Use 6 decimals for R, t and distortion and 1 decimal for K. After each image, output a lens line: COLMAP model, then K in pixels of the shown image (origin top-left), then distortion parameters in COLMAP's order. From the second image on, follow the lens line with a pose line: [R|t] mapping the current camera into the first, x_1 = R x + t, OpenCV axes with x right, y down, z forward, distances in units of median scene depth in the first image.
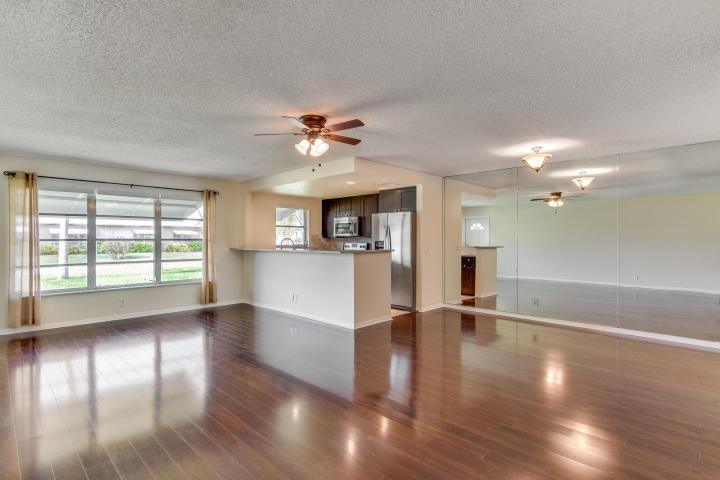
lens RADIAL K [[363.6, 0, 360.0], [0, 363.6, 240.0], [0, 0, 1]] dist [0.001080, 0.000219]
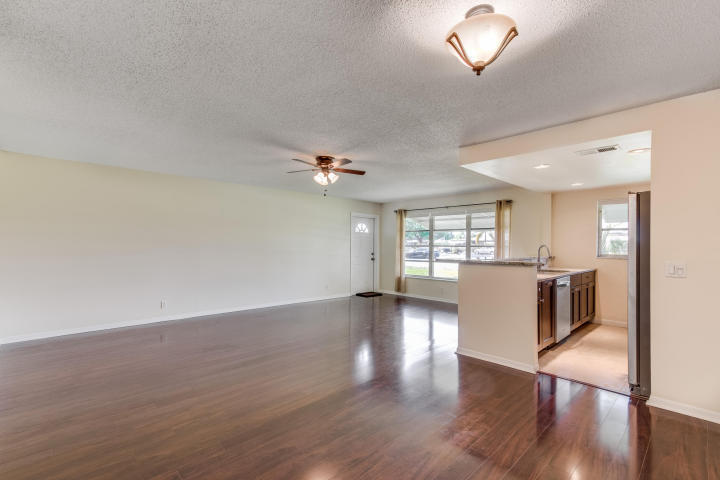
lens RADIAL K [[331.1, 0, 352.1], [0, 331.1, 240.1], [0, 0, 1]] dist [-0.000052, -0.000076]
pose [[-0.018214, -0.015244, -0.999718, 0.706634], [-0.008110, 0.999853, -0.015098, -0.001270], [0.999801, 0.007833, -0.018335, 0.709938]]
